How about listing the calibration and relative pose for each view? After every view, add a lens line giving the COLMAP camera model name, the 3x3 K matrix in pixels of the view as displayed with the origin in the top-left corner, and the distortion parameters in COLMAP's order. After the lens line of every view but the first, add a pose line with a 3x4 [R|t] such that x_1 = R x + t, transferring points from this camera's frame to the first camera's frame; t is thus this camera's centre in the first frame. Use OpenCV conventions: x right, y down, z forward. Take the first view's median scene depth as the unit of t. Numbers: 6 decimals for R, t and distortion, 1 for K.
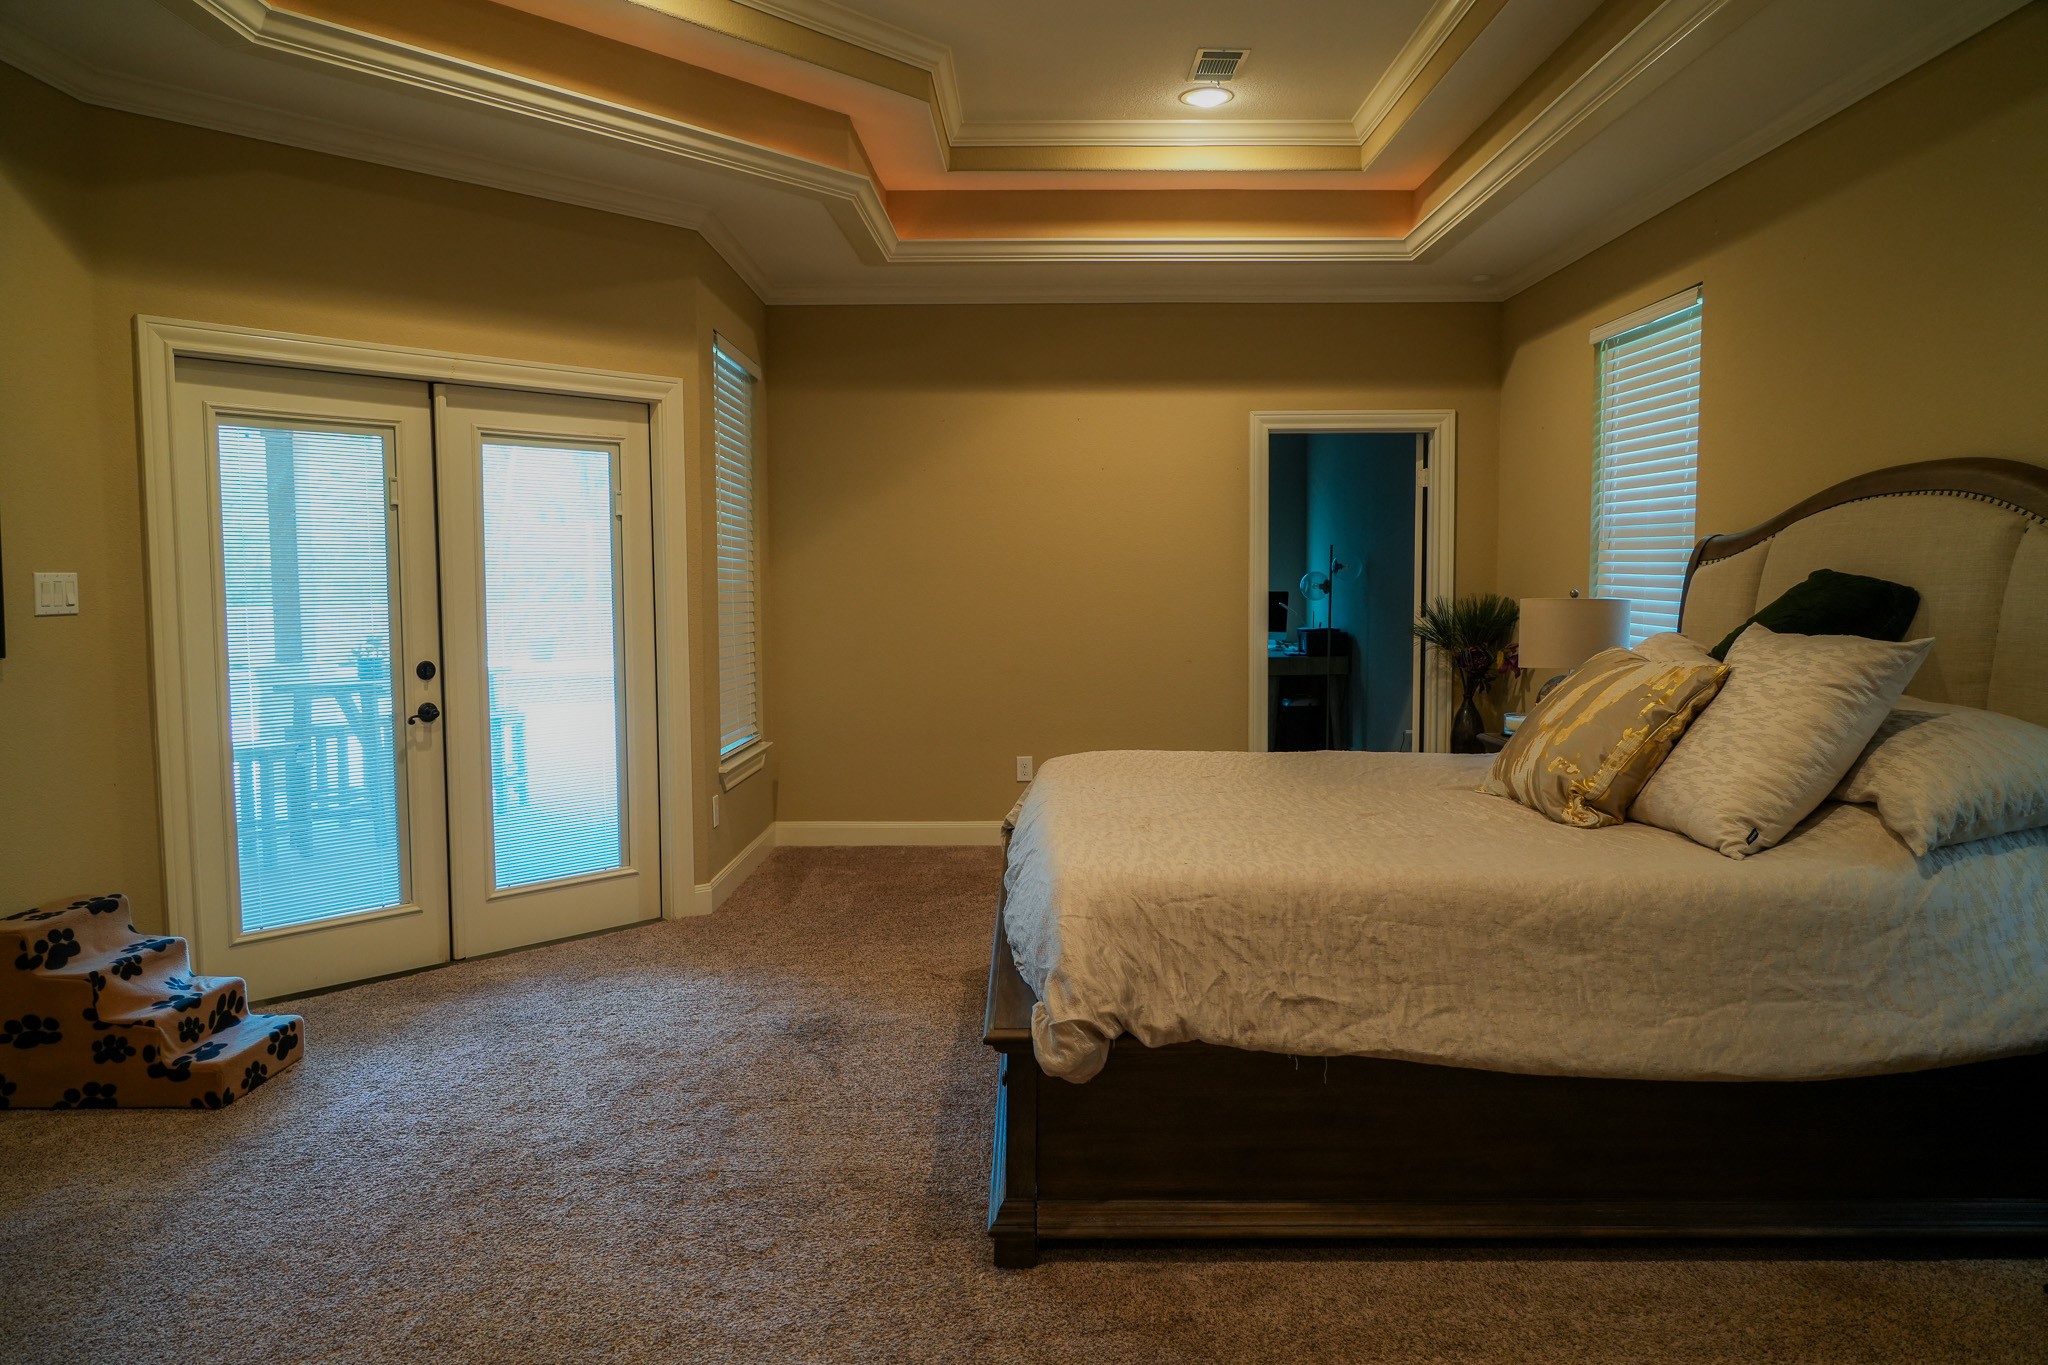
lens RADIAL K [[1371.2, 0, 1025.2], [0, 1371.2, 678.7], [0, 0, 1]] dist [-0.025772, 0.017691]
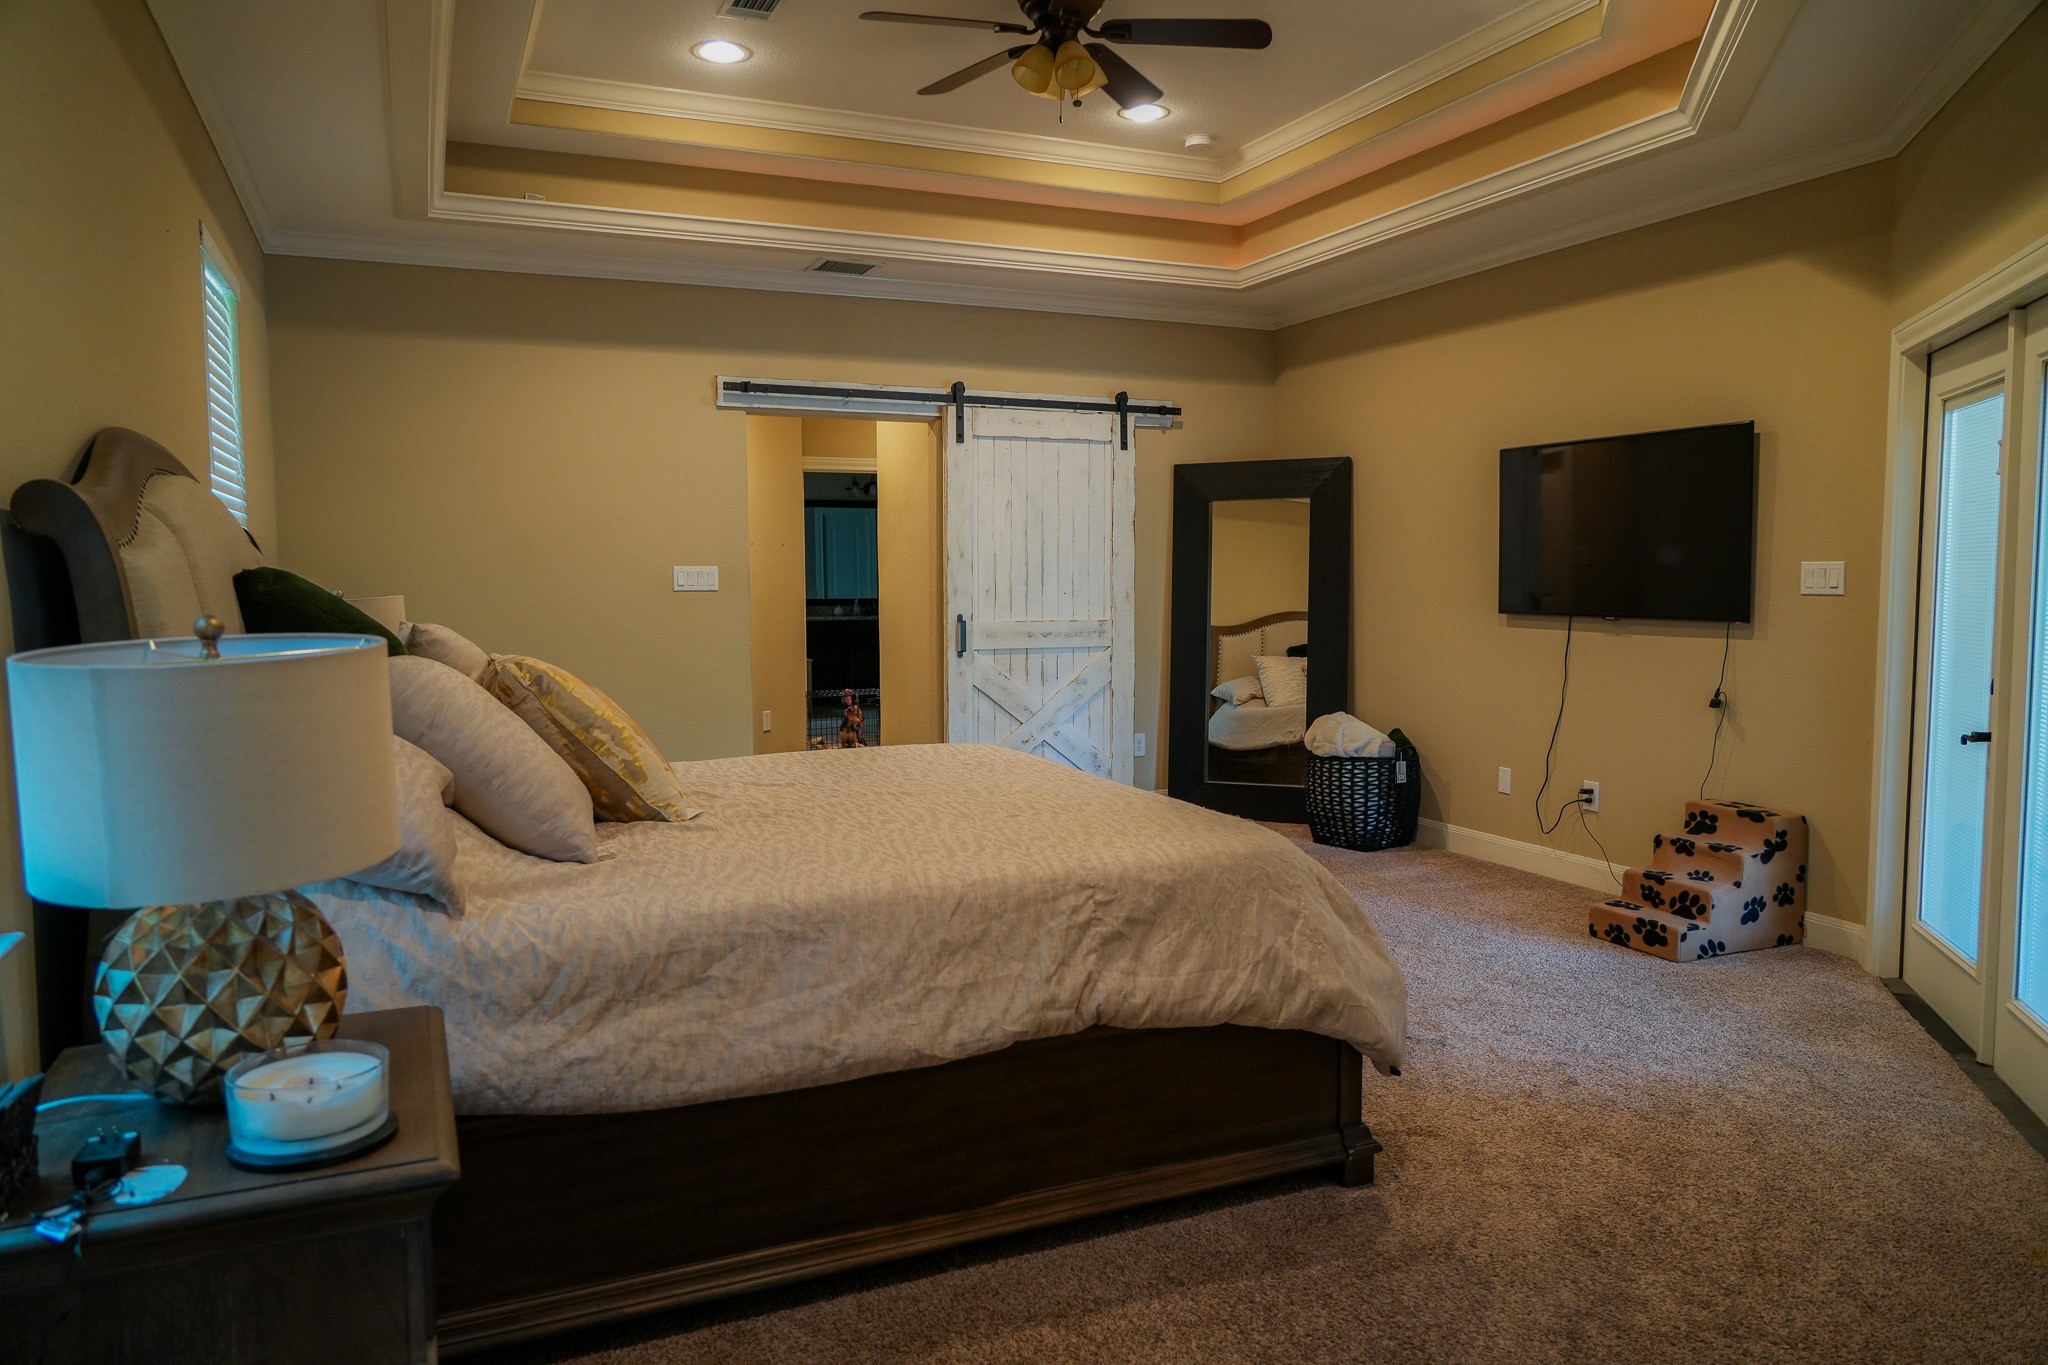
lens RADIAL K [[1371.2, 0, 1023.5], [0, 1371.2, 681.6], [0, 0, 1]] dist [-0.025772, 0.017691]
pose [[-0.909173, 0.037263, -0.414748, 0.510557], [-0.028717, 0.988007, 0.151718, -0.141800], [0.415427, 0.149848, -0.897199, 1.889937]]
